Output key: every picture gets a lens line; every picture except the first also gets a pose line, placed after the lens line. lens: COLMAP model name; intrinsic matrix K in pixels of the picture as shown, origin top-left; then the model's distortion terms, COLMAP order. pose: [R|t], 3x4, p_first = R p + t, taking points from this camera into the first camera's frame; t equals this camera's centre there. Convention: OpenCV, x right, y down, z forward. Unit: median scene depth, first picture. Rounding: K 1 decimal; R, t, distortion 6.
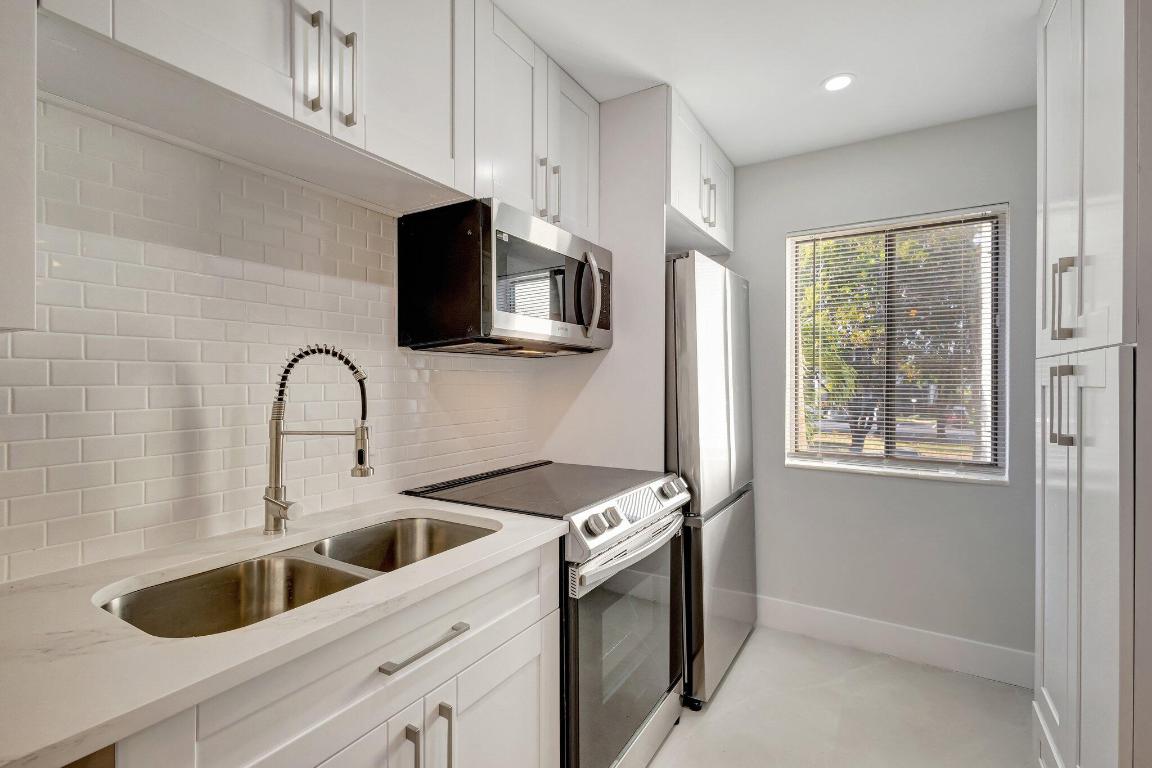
lens RADIAL K [[534.4, 0, 576.0], [0, 534.4, 384.0], [0, 0, 1]] dist [0.020583, 0.000150]
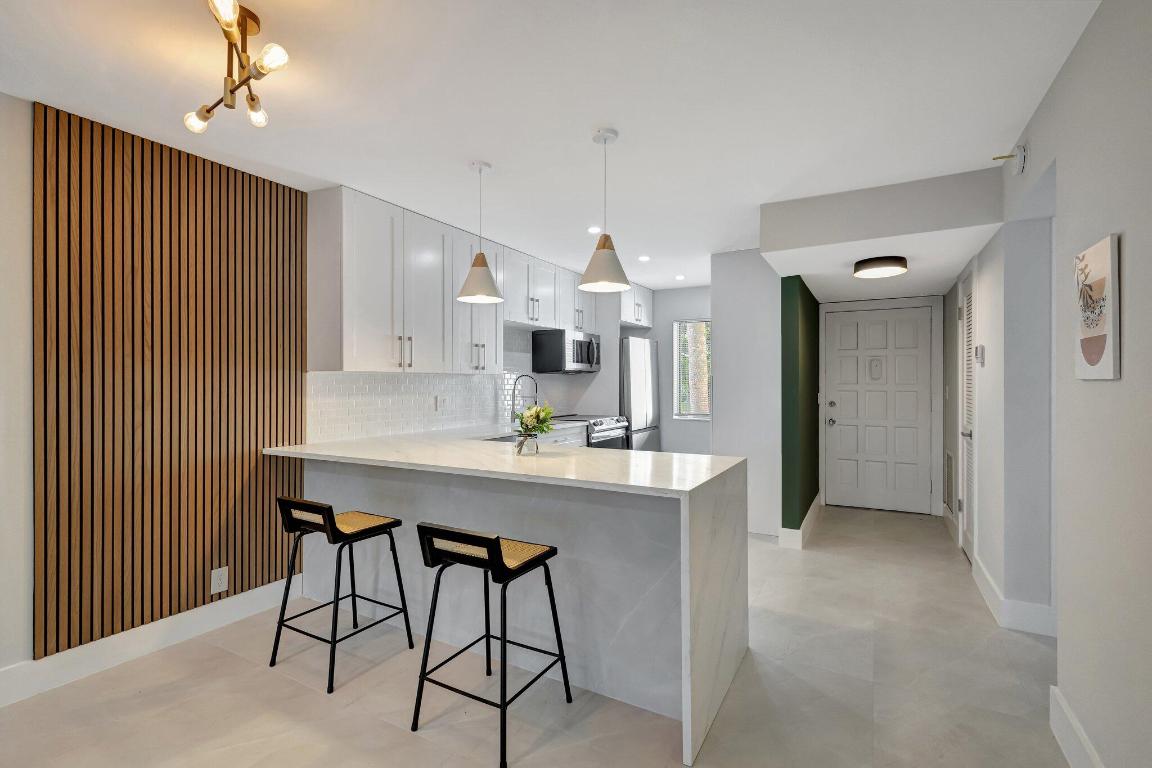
lens RADIAL K [[534.4, 0, 576.0], [0, 534.4, 384.0], [0, 0, 1]] dist [0.020583, 0.000150]
pose [[0.999597, -0.004761, 0.027987, -0.139786], [0.005002, 0.999951, -0.008552, 0.020101], [-0.027945, 0.008688, 0.999572, -1.803169]]
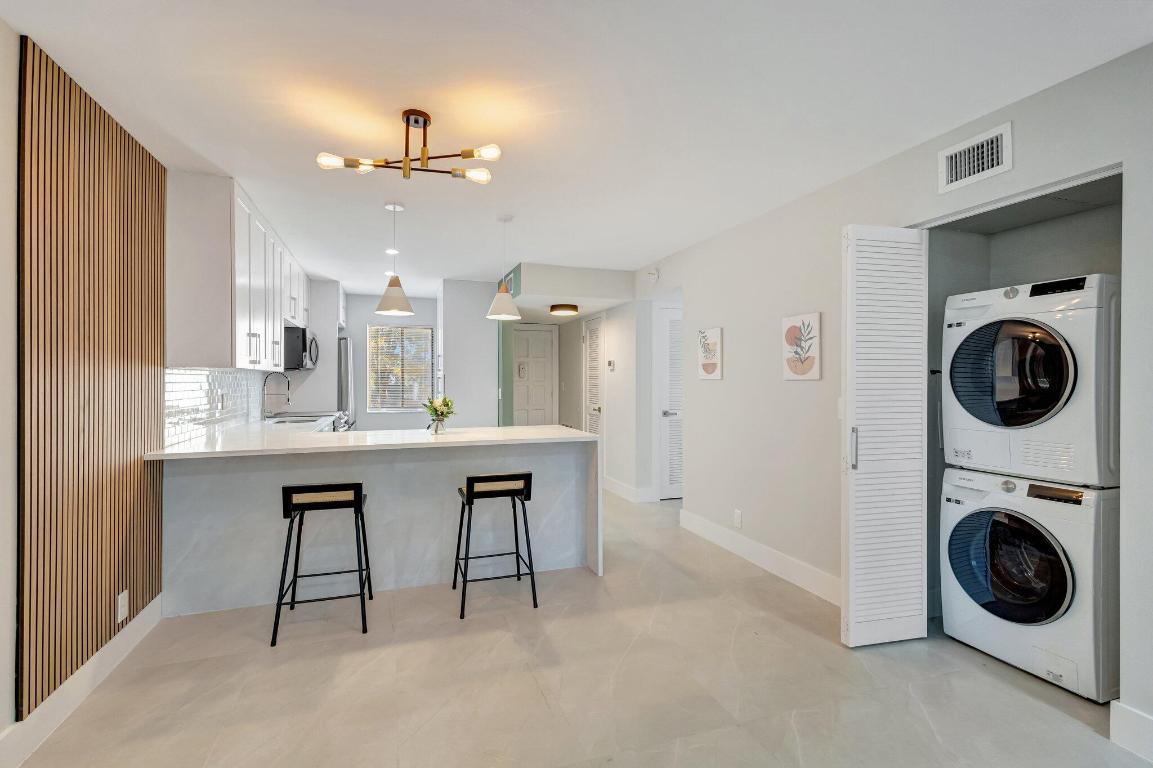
lens RADIAL K [[534.8, 0, 576.5], [0, 534.8, 384.0], [0, 0, 1]] dist [0.020583, 0.000150]
pose [[0.635094, -0.008654, 0.772386, -1.308615], [0.008466, 0.999955, 0.004243, 0.013668], [-0.772388, 0.003845, 0.635139, -1.944895]]
